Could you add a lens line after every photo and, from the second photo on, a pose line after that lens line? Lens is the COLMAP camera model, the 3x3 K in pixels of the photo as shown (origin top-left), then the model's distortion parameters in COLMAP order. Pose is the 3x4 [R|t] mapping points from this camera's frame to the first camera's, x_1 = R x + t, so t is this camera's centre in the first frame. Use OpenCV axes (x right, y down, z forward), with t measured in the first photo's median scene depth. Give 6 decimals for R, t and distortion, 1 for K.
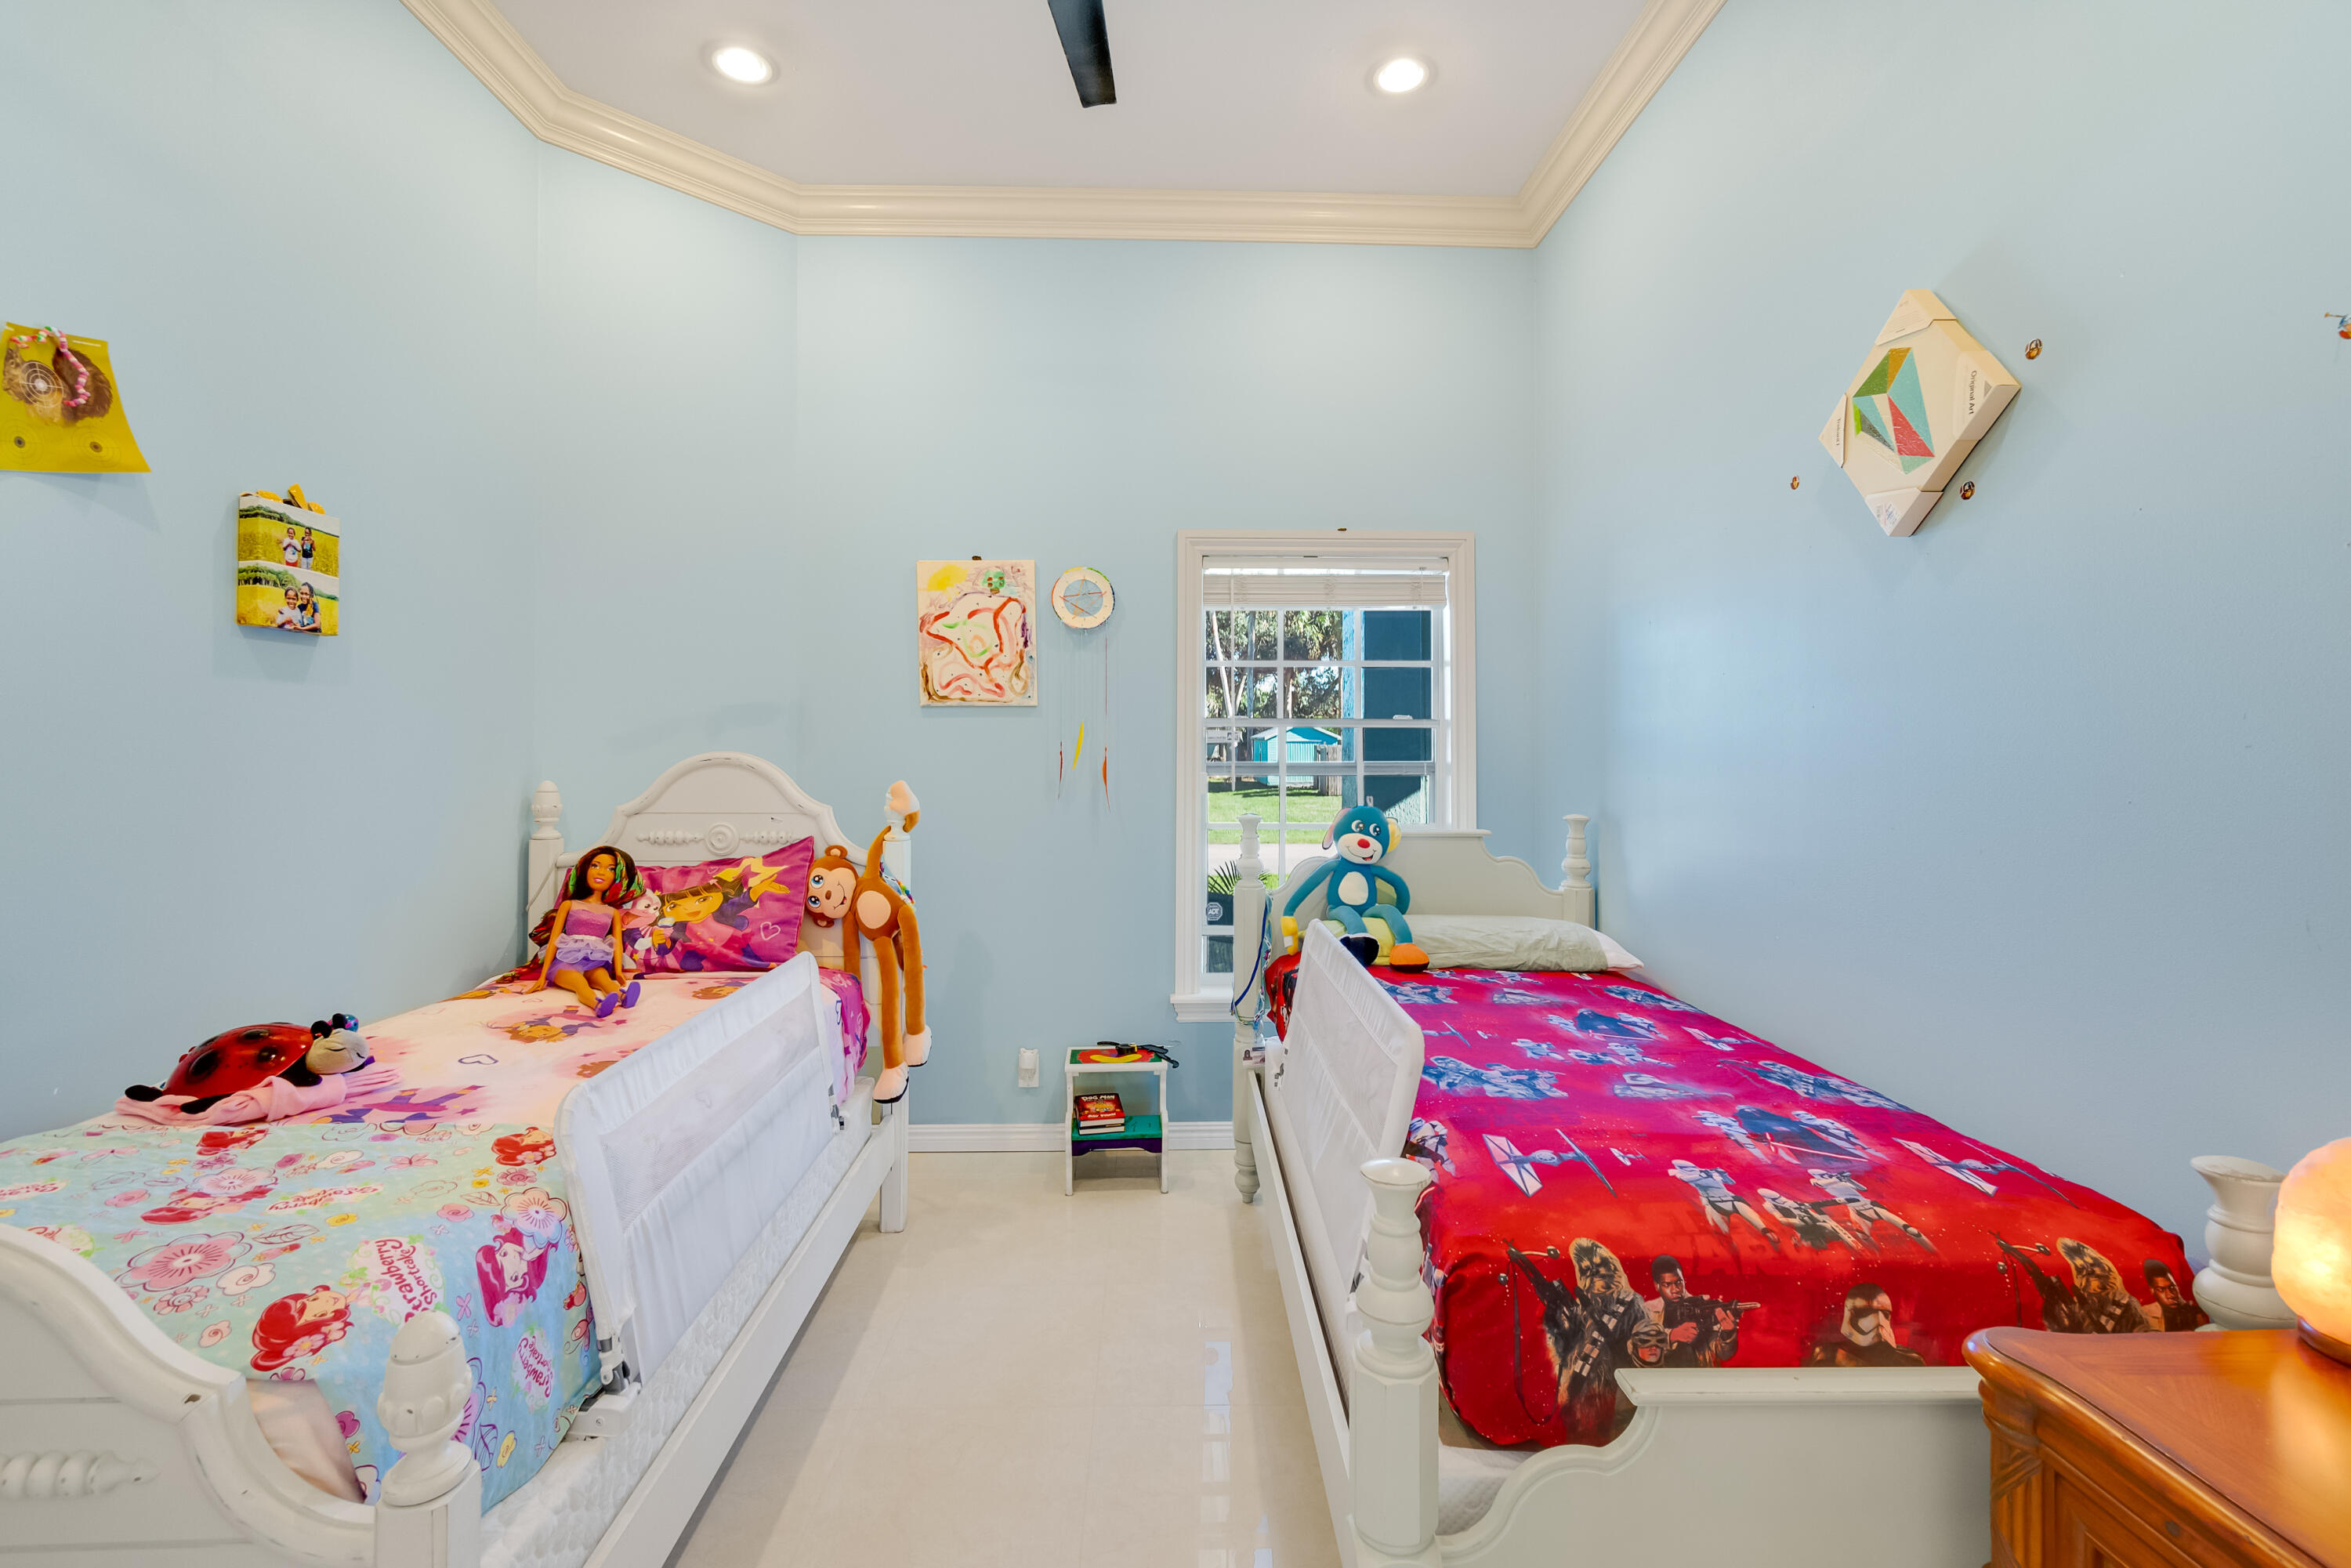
lens RADIAL K [[1020.8, 0, 1170.0], [0, 1020.8, 764.8], [0, 0, 1]] dist [-0.007478, -0.001229]
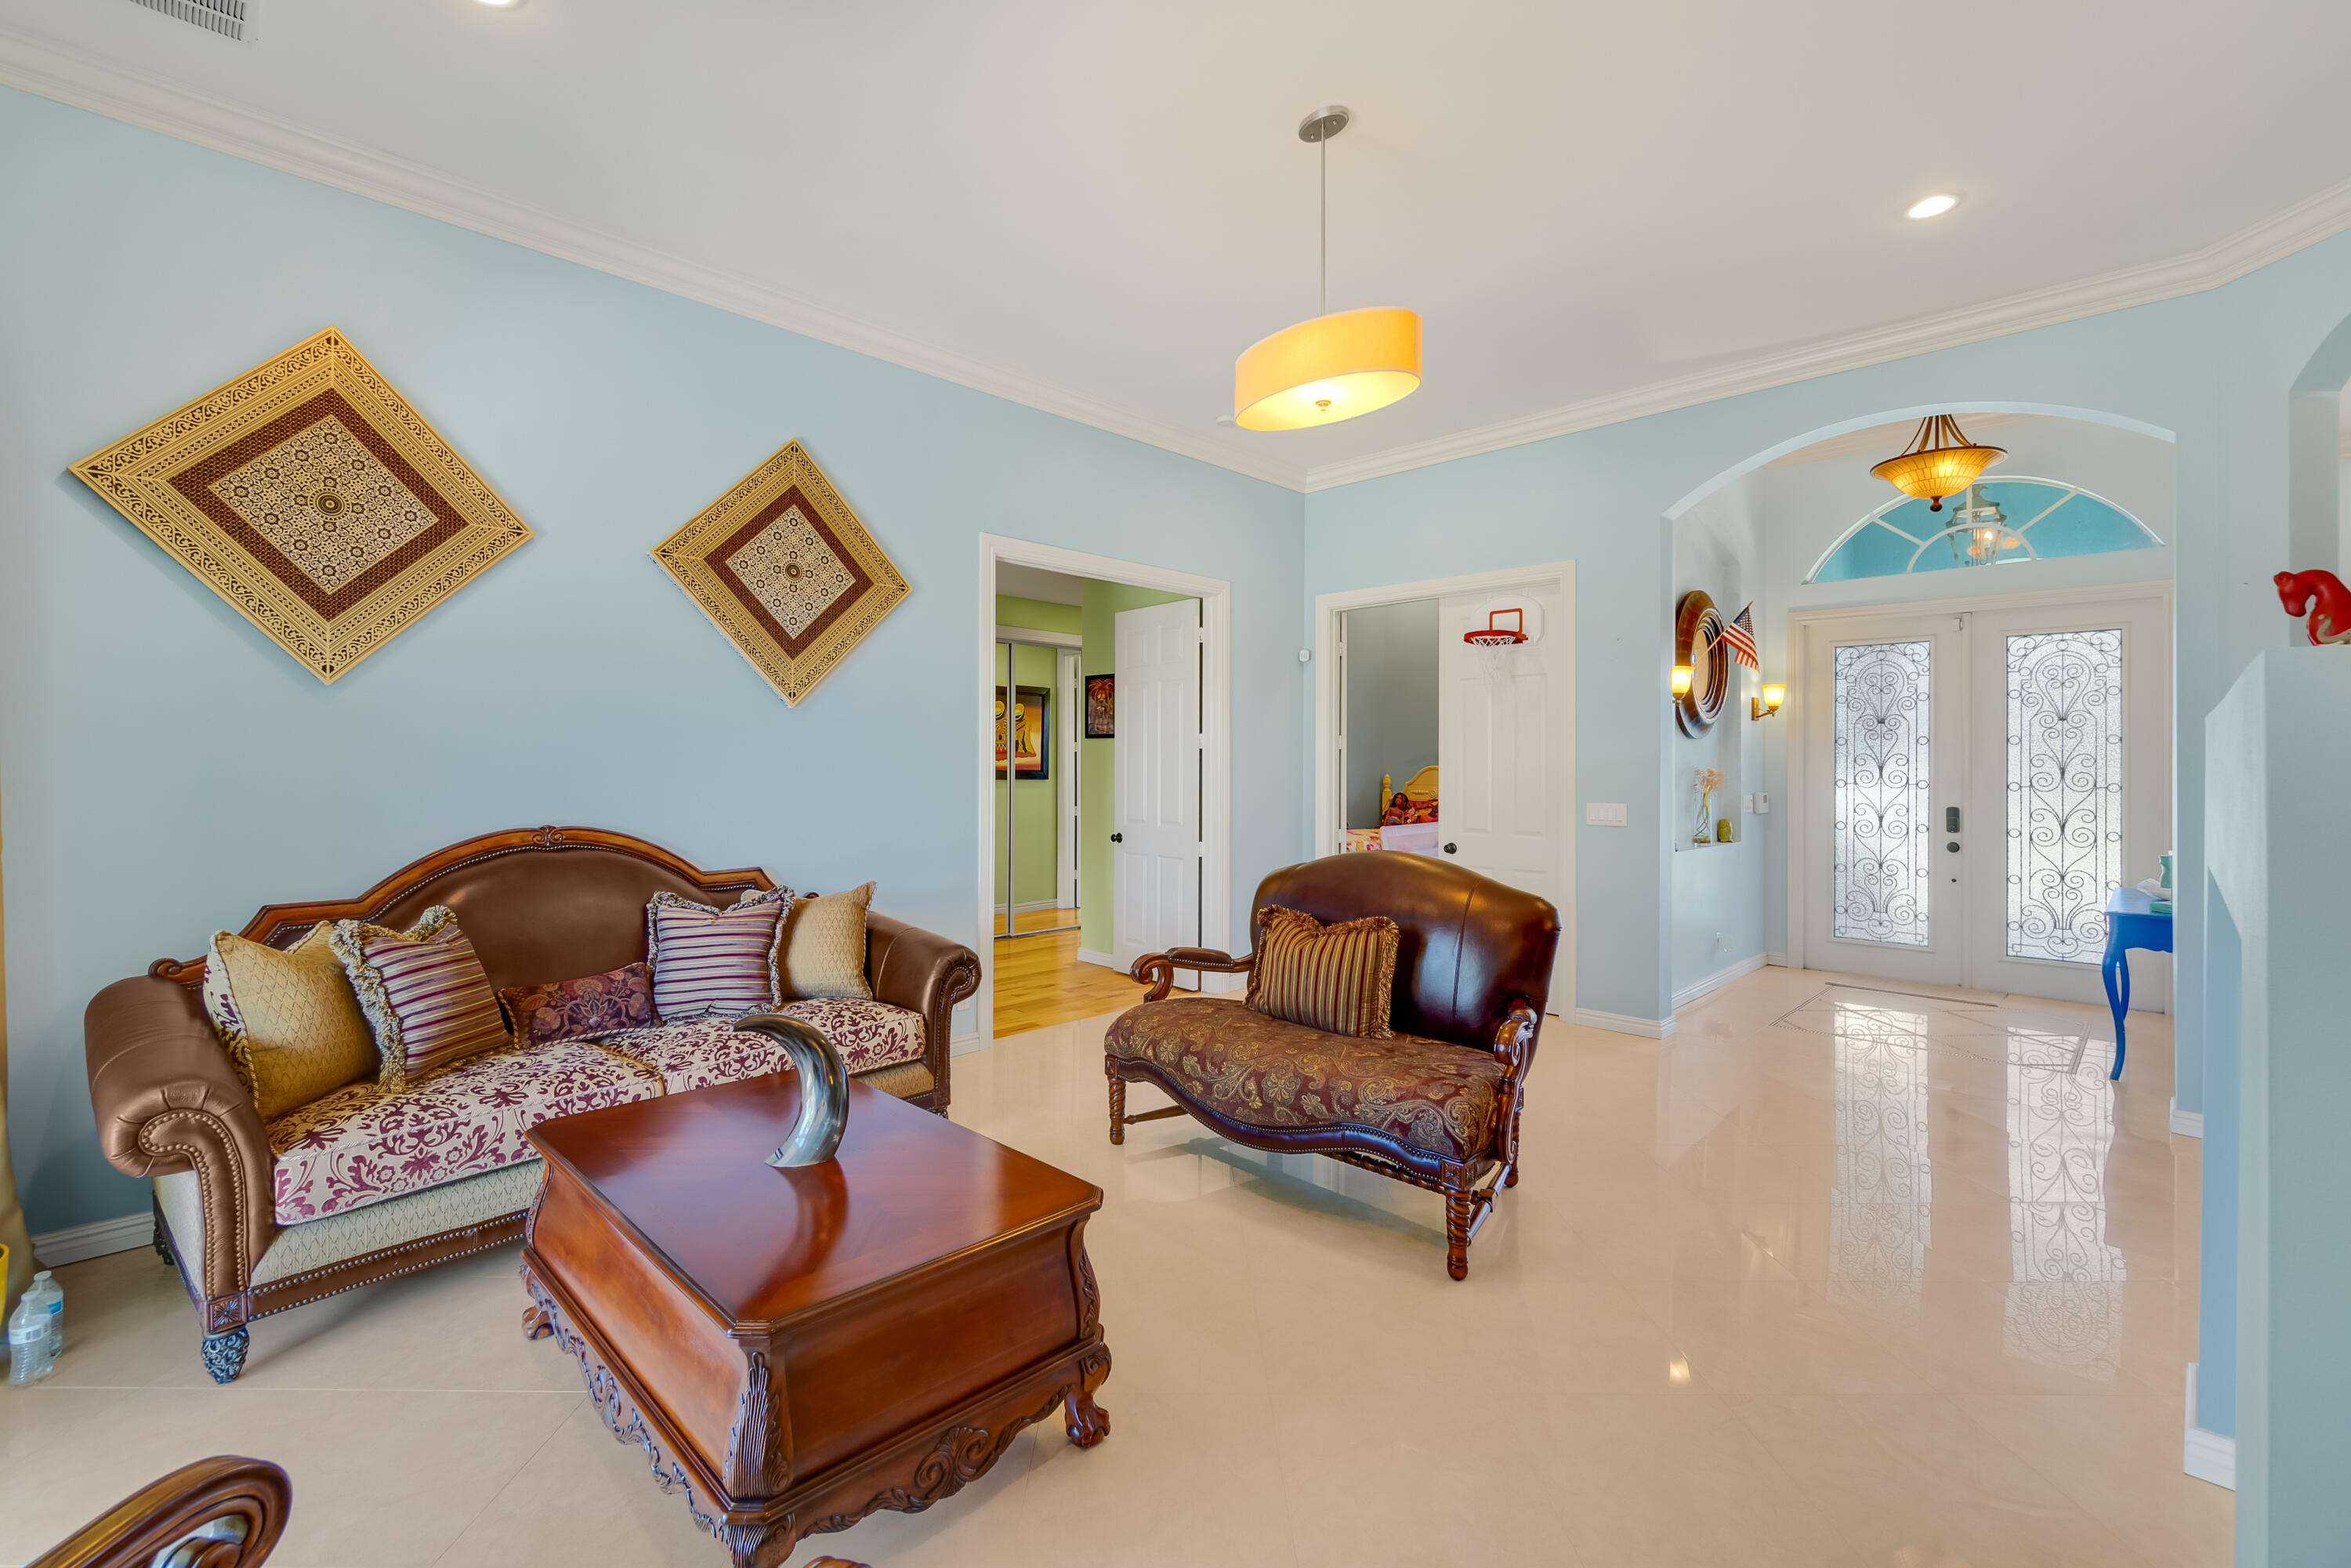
lens RADIAL K [[1020.8, 0, 1178.7], [0, 1020.8, 777.0], [0, 0, 1]] dist [-0.007478, -0.001229]
pose [[0.706555, 0.004231, -0.707646, 1.306605], [-0.006702, 0.999977, -0.000713, 0.029331], [0.707627, 0.005247, 0.706567, -1.900251]]
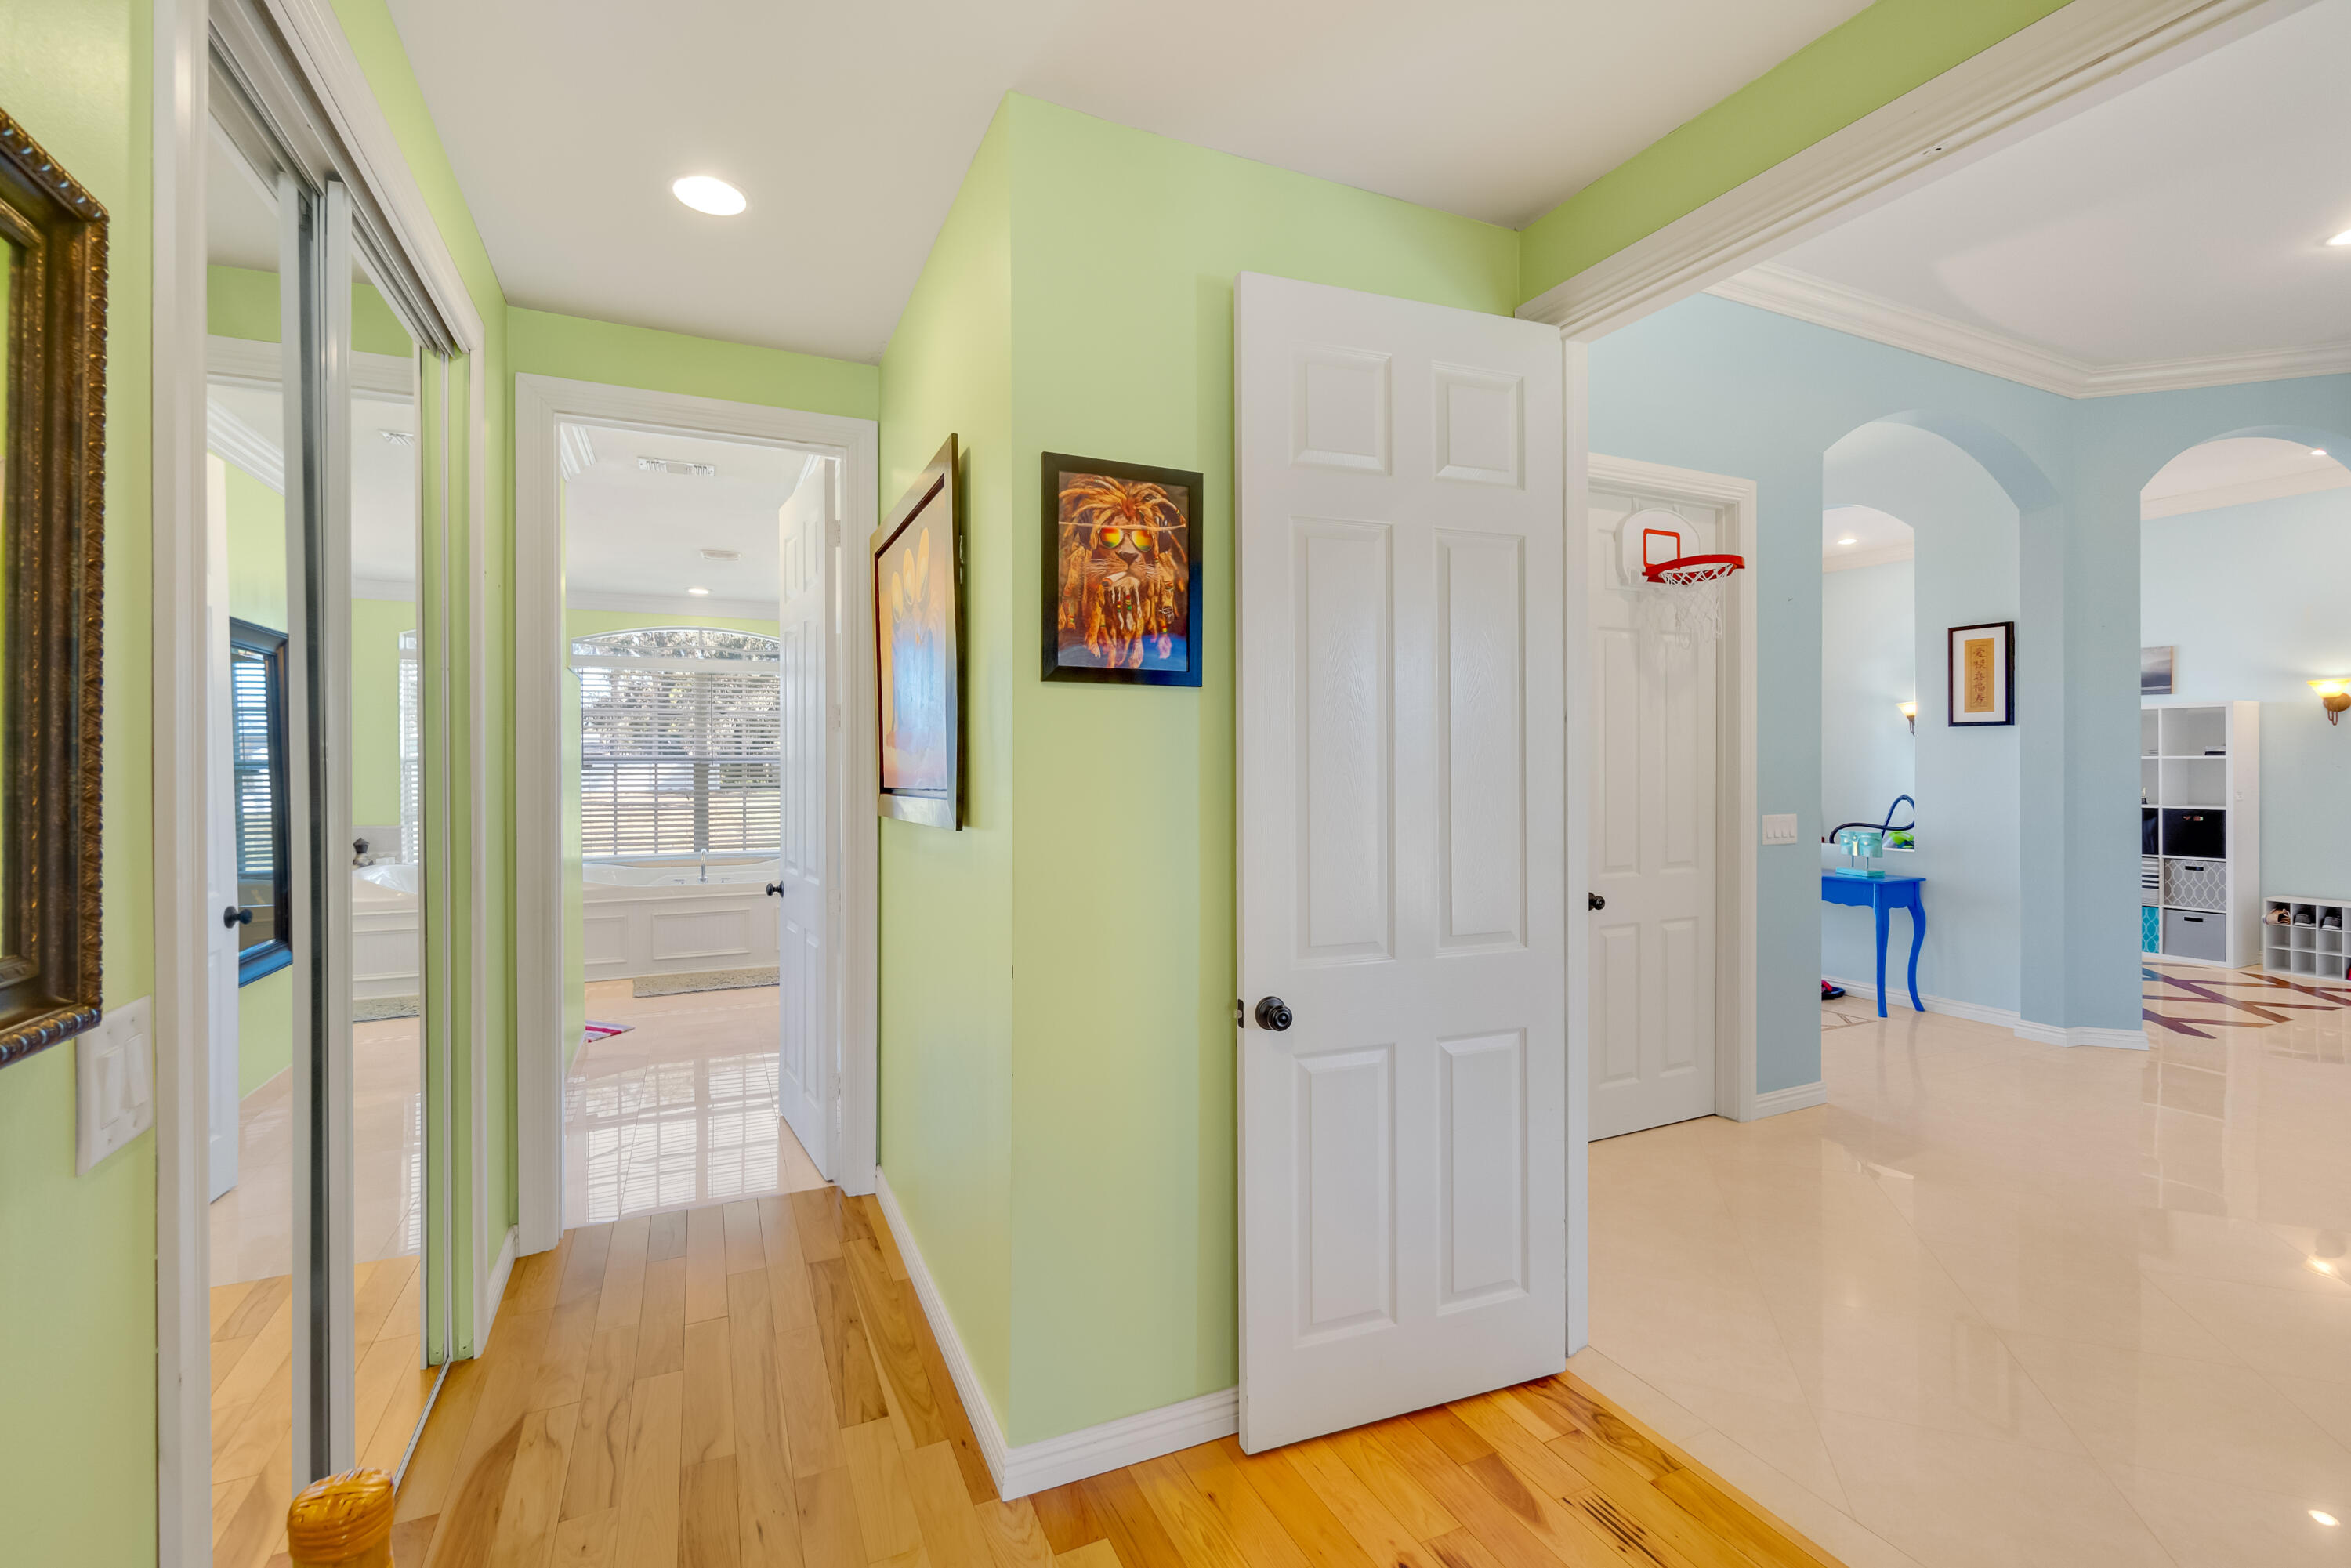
lens RADIAL K [[1020.8, 0, 1172.0], [0, 1020.8, 764.2], [0, 0, 1]] dist [-0.007478, -0.001229]
pose [[0.912852, -0.007981, 0.408213, -0.821407], [0.008195, 0.999966, 0.001226, -0.009119], [-0.408208, 0.002226, 0.912886, -0.960701]]
